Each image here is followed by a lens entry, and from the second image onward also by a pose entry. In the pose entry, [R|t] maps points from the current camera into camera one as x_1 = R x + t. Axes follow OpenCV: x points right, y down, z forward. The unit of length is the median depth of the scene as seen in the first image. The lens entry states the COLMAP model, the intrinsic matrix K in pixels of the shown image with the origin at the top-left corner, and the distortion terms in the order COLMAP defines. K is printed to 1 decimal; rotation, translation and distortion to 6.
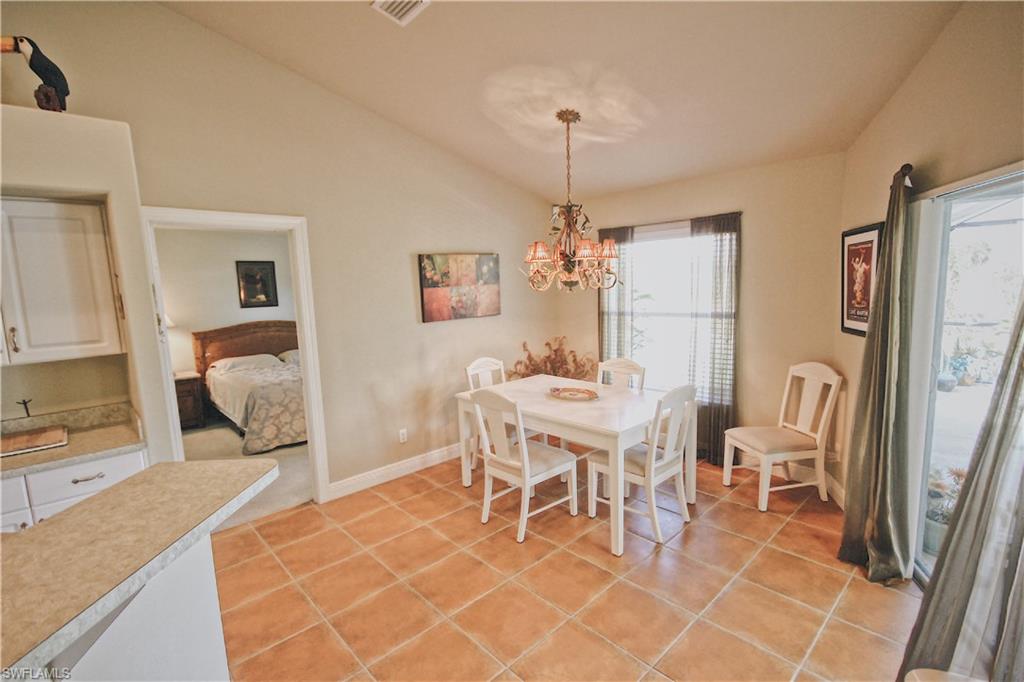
lens RADIAL K [[472.3, 0, 506.4], [0, 472.3, 342.8], [0, 0, 1]] dist [0.010273, -0.009892]
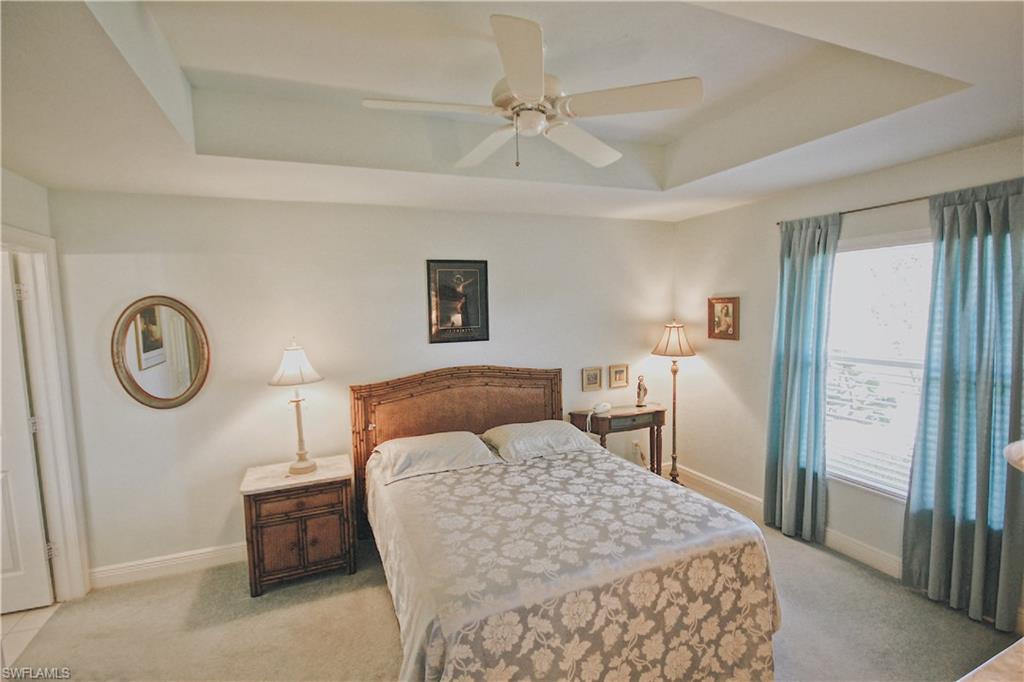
lens RADIAL K [[472.3, 0, 498.4], [0, 472.3, 345.4], [0, 0, 1]] dist [0.010273, -0.009892]
pose [[0.930931, 0.047341, -0.362114, -0.513280], [-0.057547, 0.998190, -0.017445, -0.120757], [0.360632, 0.037079, 0.931971, 0.923180]]
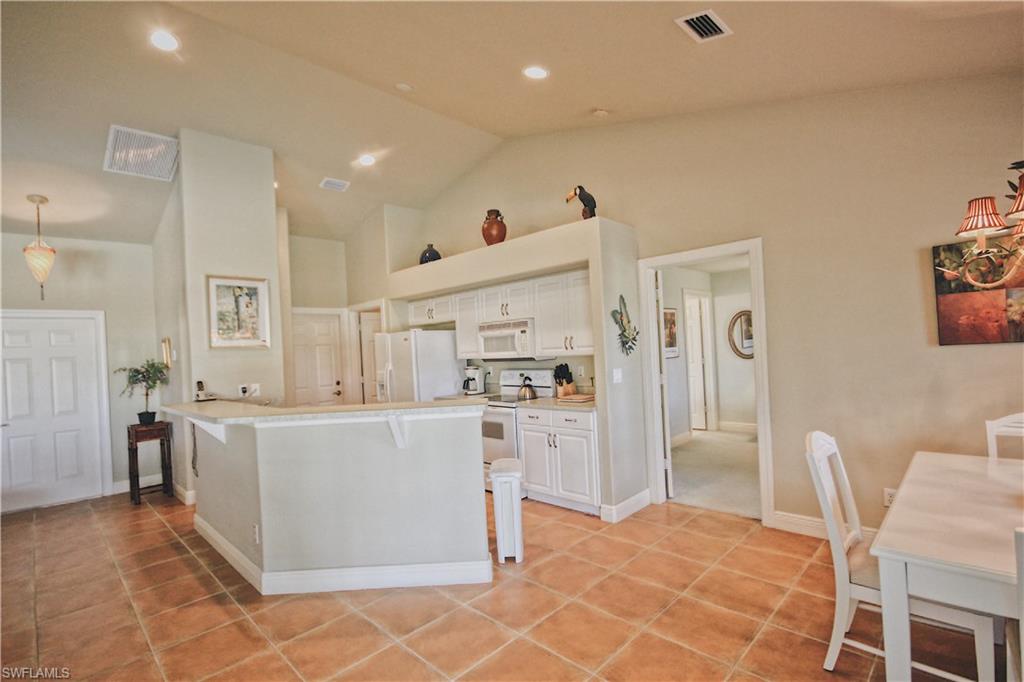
lens RADIAL K [[472.3, 0, 507.5], [0, 472.3, 349.8], [0, 0, 1]] dist [0.010273, -0.009892]
pose [[0.039302, 0.035385, -0.998601, 0.565140], [-0.076791, 0.996524, 0.032289, -0.013000], [0.996272, 0.075414, 0.041883, 0.416932]]
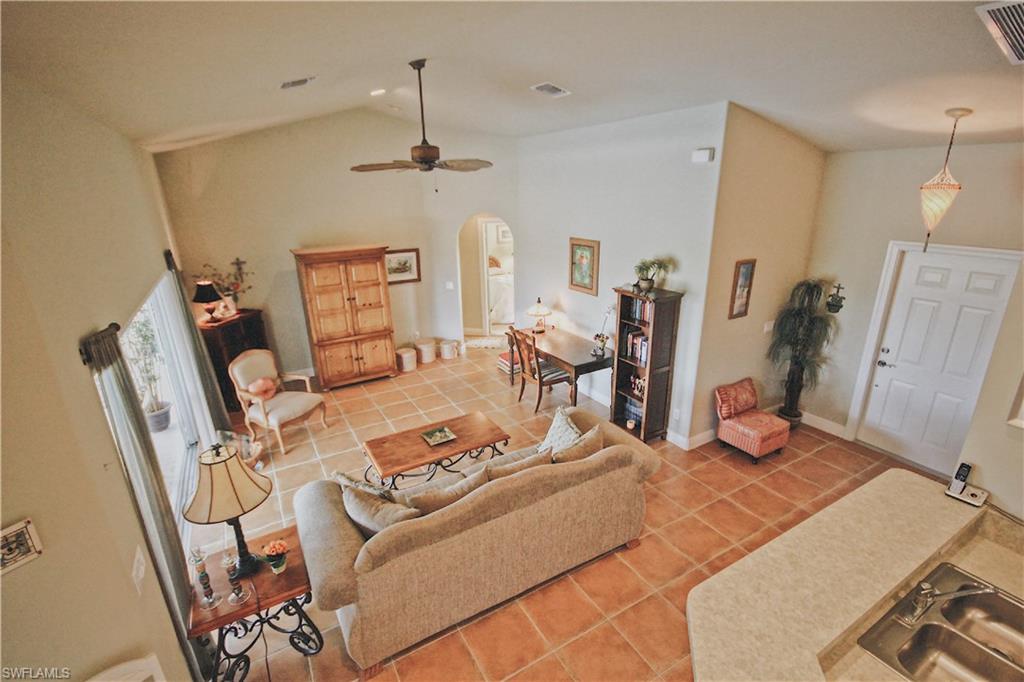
lens RADIAL K [[472.3, 0, 500.6], [0, 472.3, 347.7], [0, 0, 1]] dist [0.010273, -0.009892]
pose [[-0.967995, -0.014028, 0.250578, -0.133678], [0.098620, 0.896860, 0.431181, -0.347075], [-0.230782, 0.442093, -0.866772, 0.381830]]
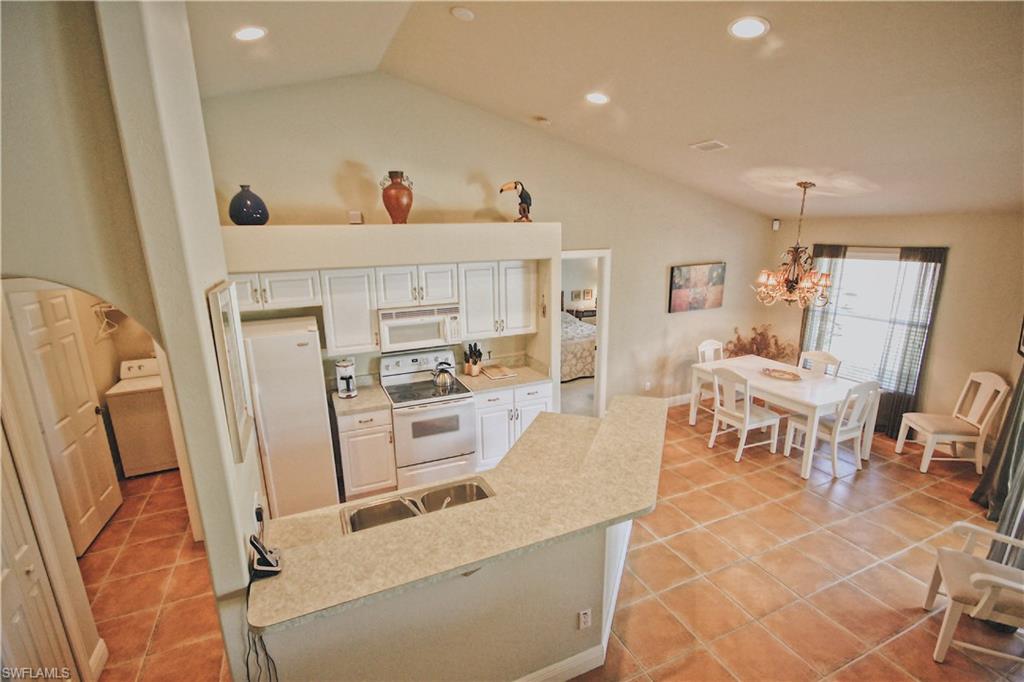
lens RADIAL K [[472.3, 0, 504.5], [0, 472.3, 345.3], [0, 0, 1]] dist [0.010273, -0.009892]
pose [[0.944577, 0.097587, -0.313449, -0.221425], [-0.057279, 0.989142, 0.135343, -0.132942], [0.323254, -0.109888, 0.939911, -0.655361]]
